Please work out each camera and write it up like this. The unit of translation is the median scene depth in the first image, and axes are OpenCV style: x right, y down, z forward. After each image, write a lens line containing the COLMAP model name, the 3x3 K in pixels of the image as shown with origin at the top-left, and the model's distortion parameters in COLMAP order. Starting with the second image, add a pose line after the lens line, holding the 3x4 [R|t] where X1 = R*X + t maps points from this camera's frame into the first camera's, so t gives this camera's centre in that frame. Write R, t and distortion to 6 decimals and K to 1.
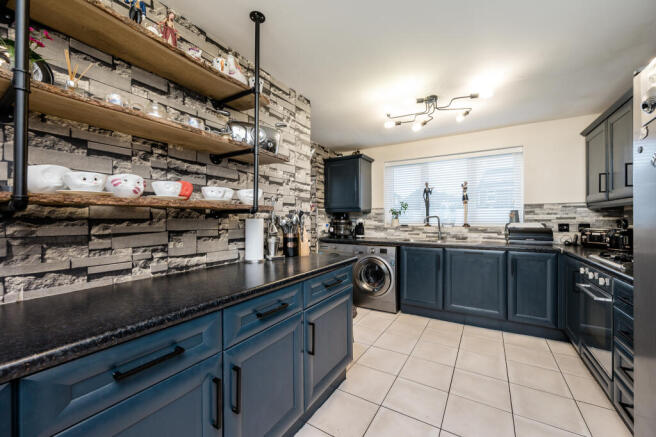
lens RADIAL K [[260.1, 0, 324.5], [0, 260.1, 217.7], [0, 0, 1]] dist [-0.000964, 0.000101]
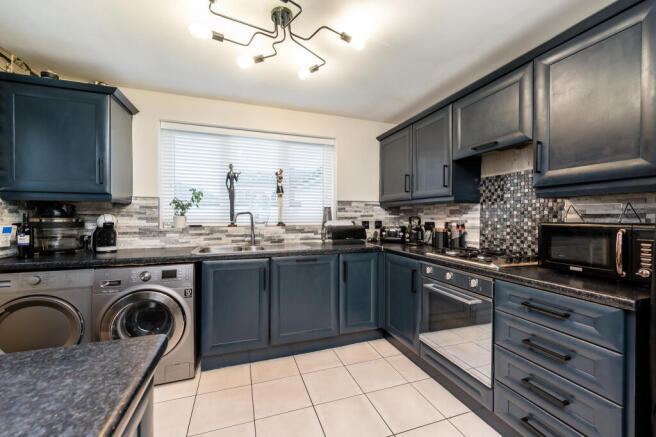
lens RADIAL K [[260.1, 0, 324.1], [0, 260.1, 219.3], [0, 0, 1]] dist [-0.000964, 0.000101]
pose [[0.621357, -0.007785, 0.783489, -0.001034], [-0.007481, 0.999846, 0.015867, 0.000562], [-0.783492, -0.015720, 0.621203, 0.396920]]
